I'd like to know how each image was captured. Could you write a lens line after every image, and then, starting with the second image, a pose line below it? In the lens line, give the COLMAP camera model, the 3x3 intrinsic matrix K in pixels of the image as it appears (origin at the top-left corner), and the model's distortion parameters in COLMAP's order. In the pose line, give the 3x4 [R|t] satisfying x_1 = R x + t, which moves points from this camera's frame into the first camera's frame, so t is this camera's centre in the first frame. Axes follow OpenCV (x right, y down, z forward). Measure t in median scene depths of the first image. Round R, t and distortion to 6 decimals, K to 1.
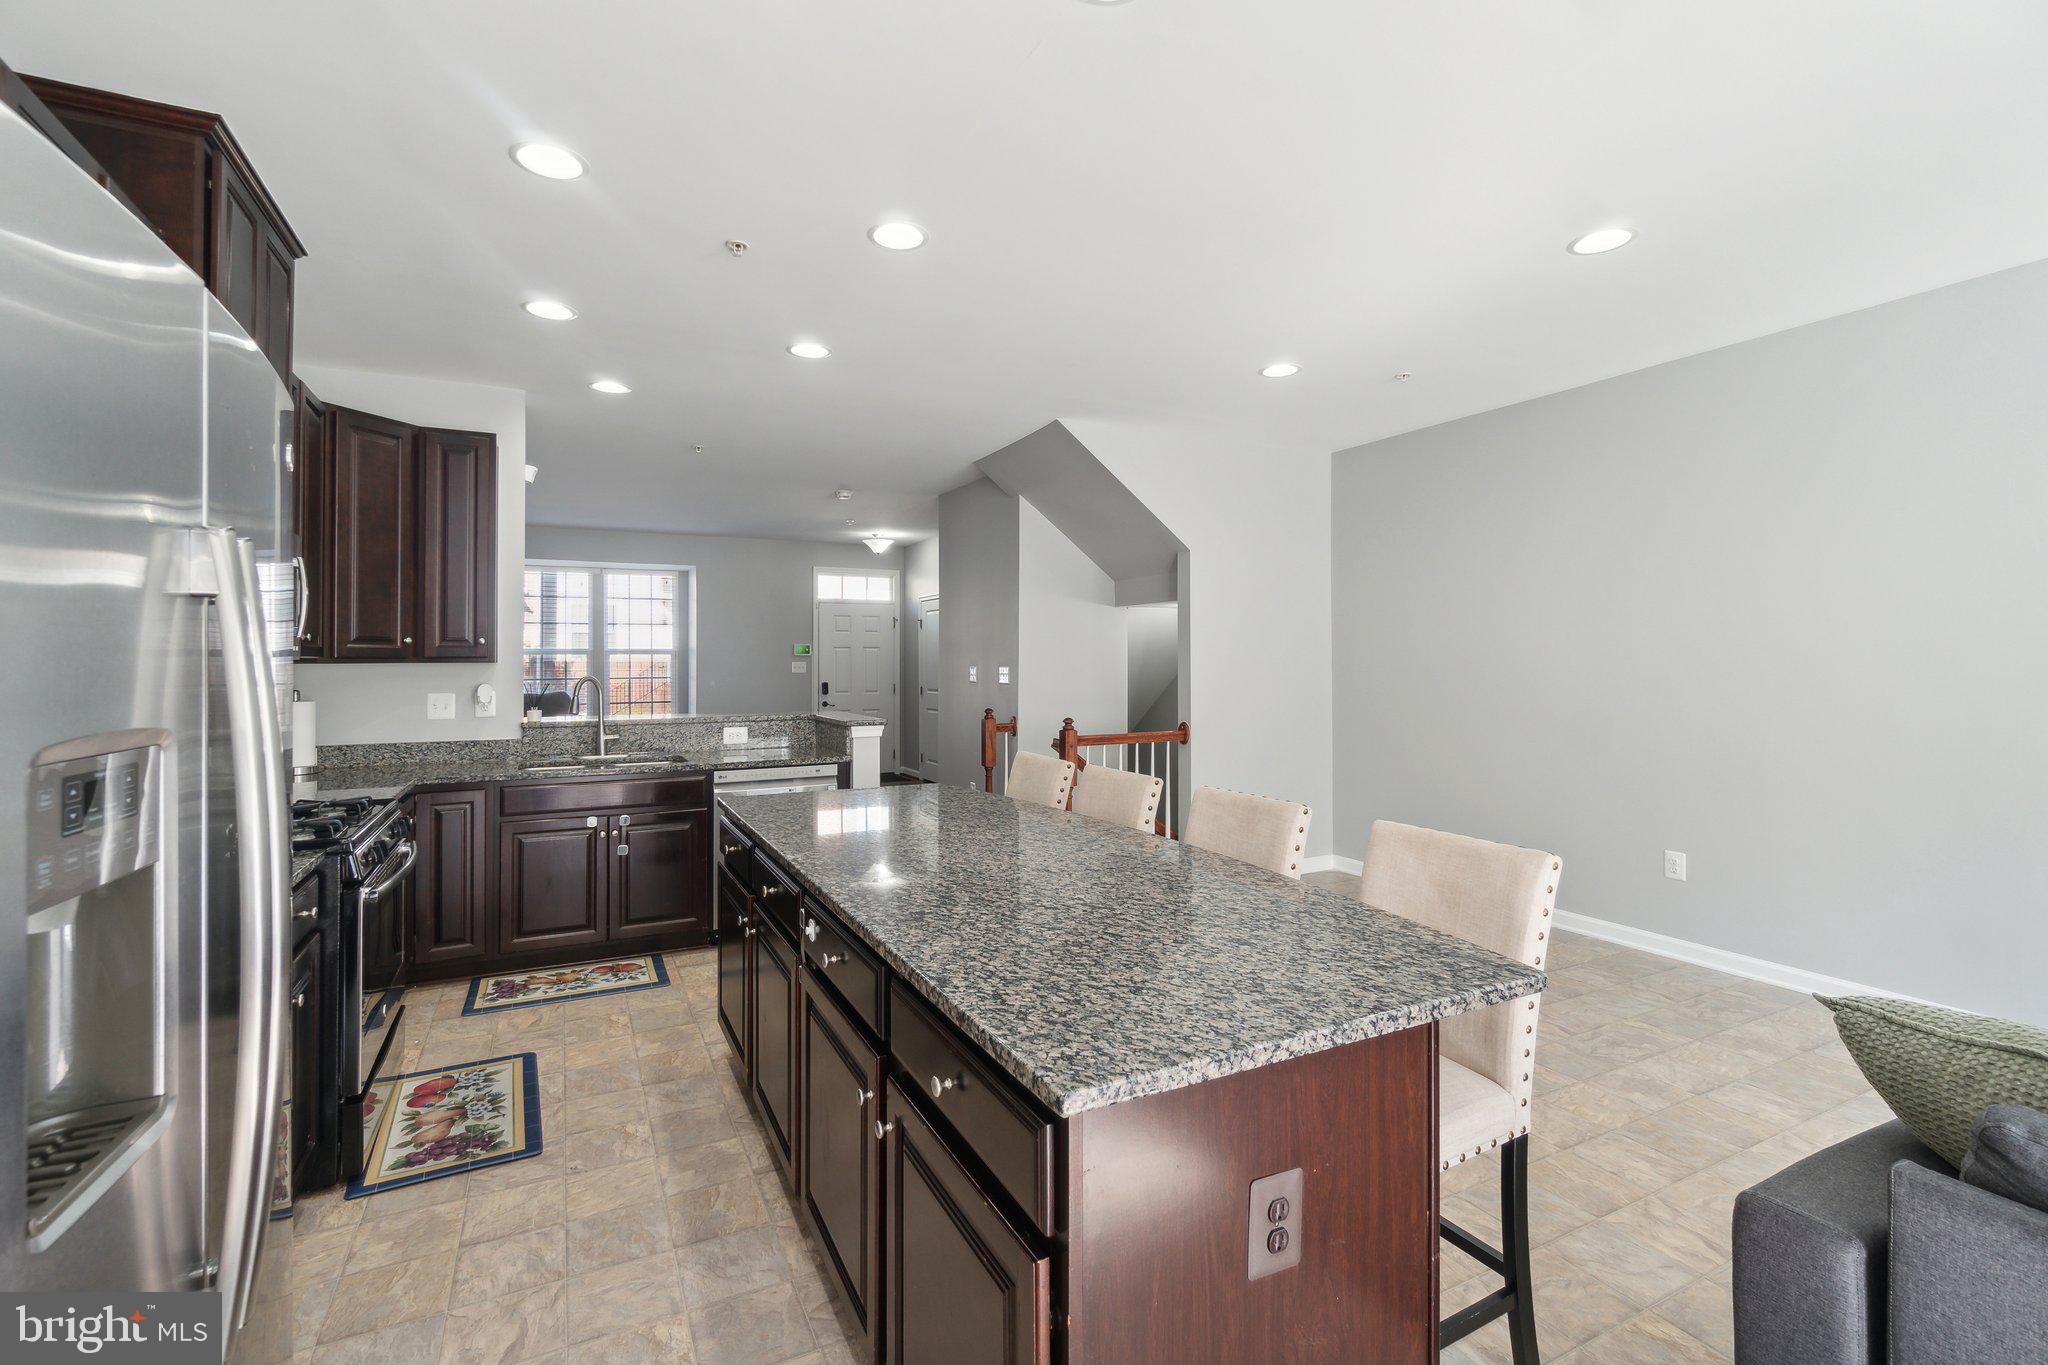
lens RADIAL K [[897.2, 0, 1019.1], [0, 897.2, 666.5], [0, 0, 1]] dist [-0.000968, 0.000071]
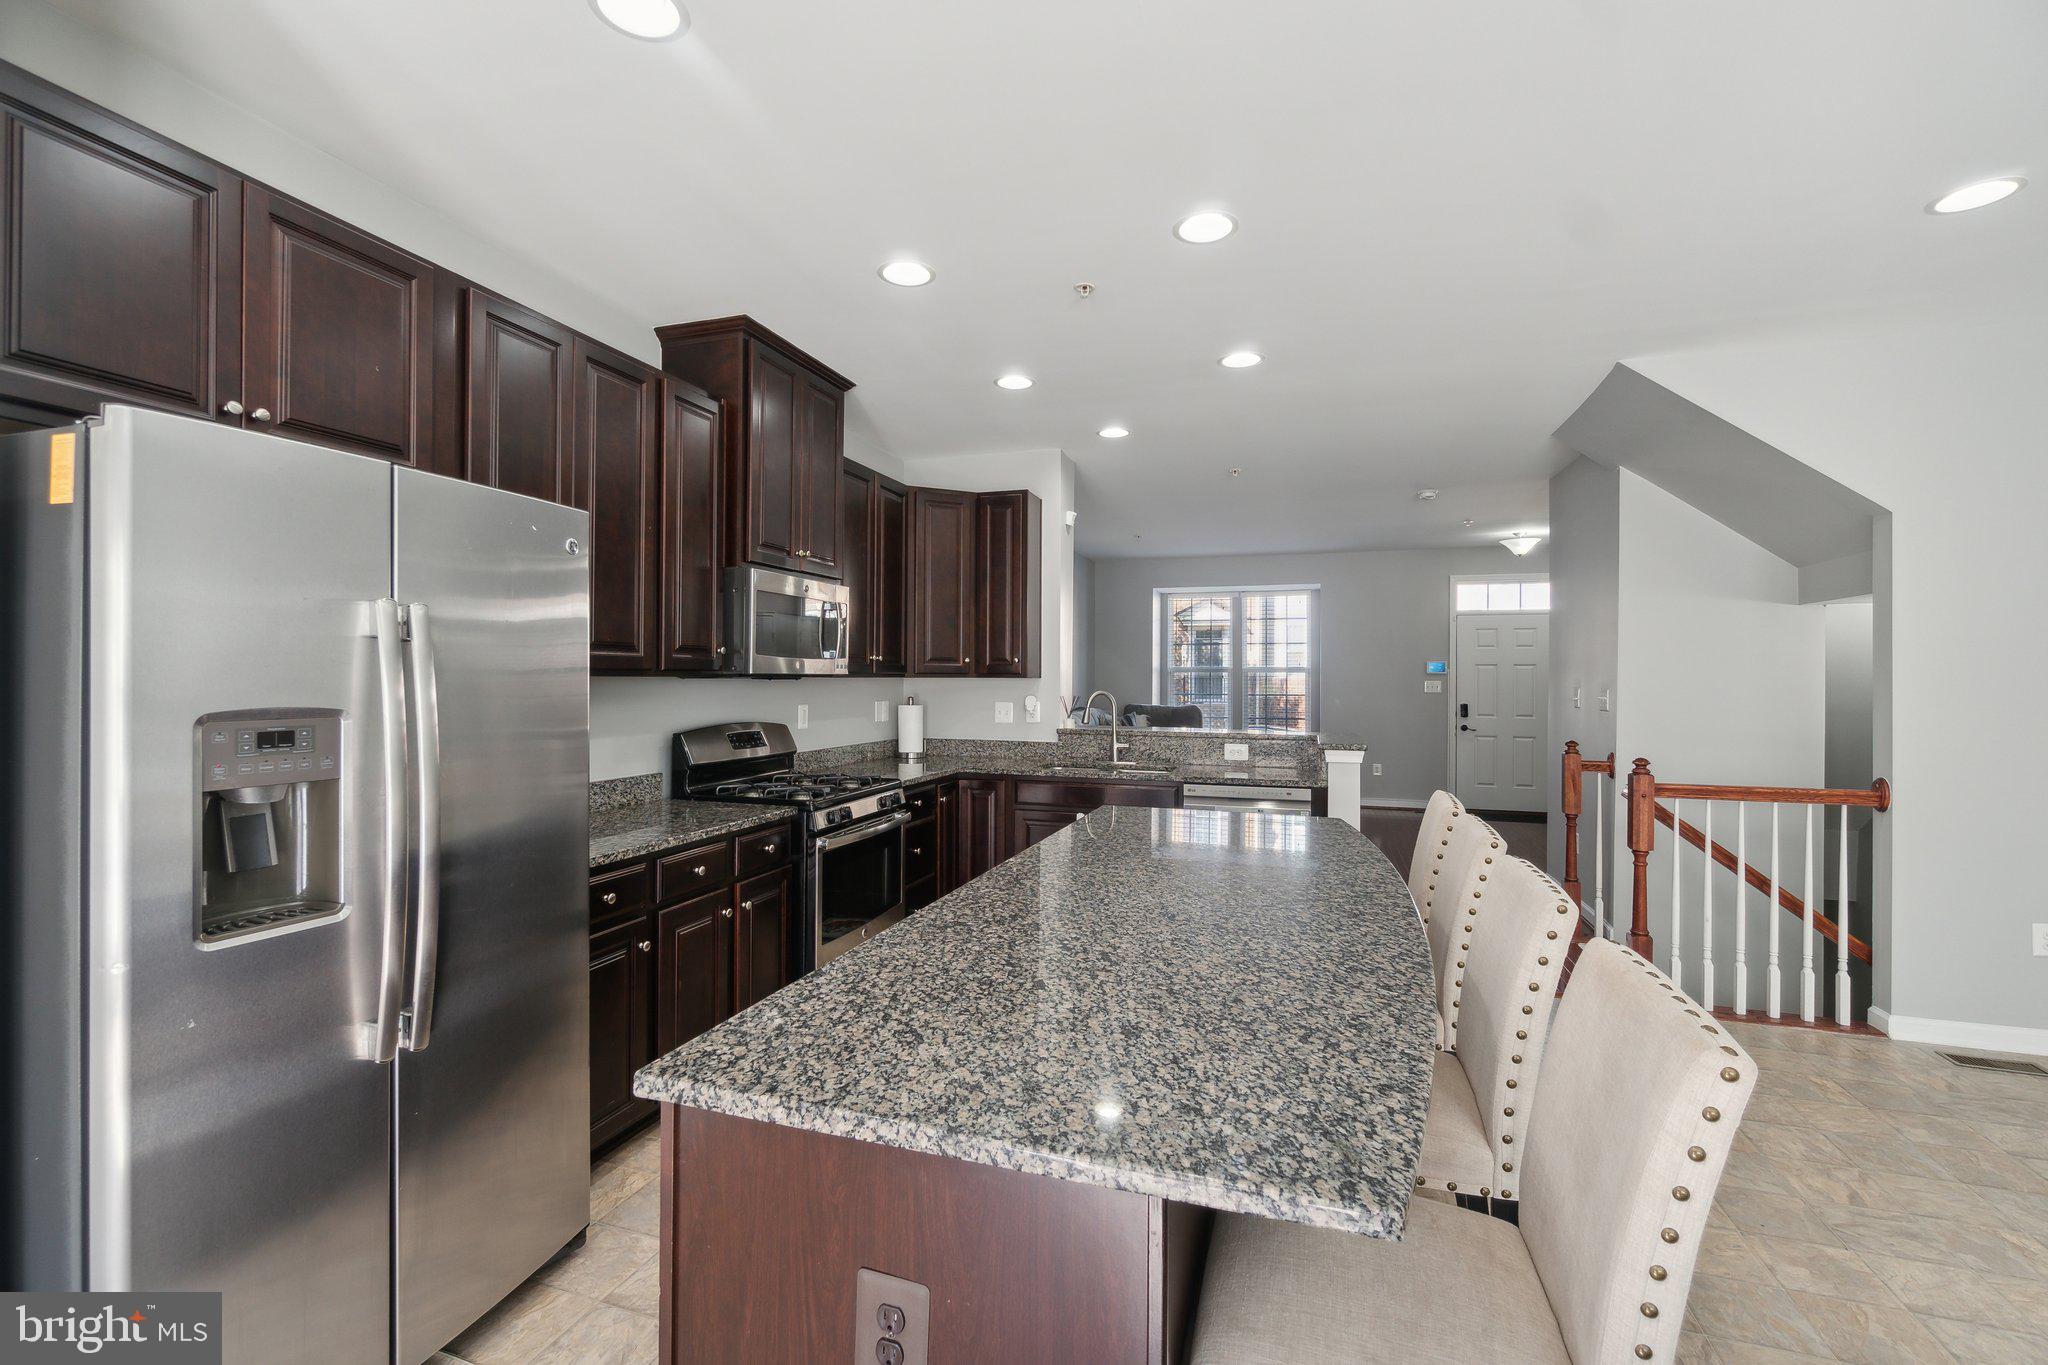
lens RADIAL K [[893.1, 0, 1006.8], [0, 893.1, 686.5], [0, 0, 1]] dist [-0.003647, 0.000058]
pose [[0.704730, 0.014308, -0.709332, 0.279064], [-0.012707, 0.999891, 0.007544, -0.001678], [0.709362, 0.003697, 0.704835, 0.137652]]
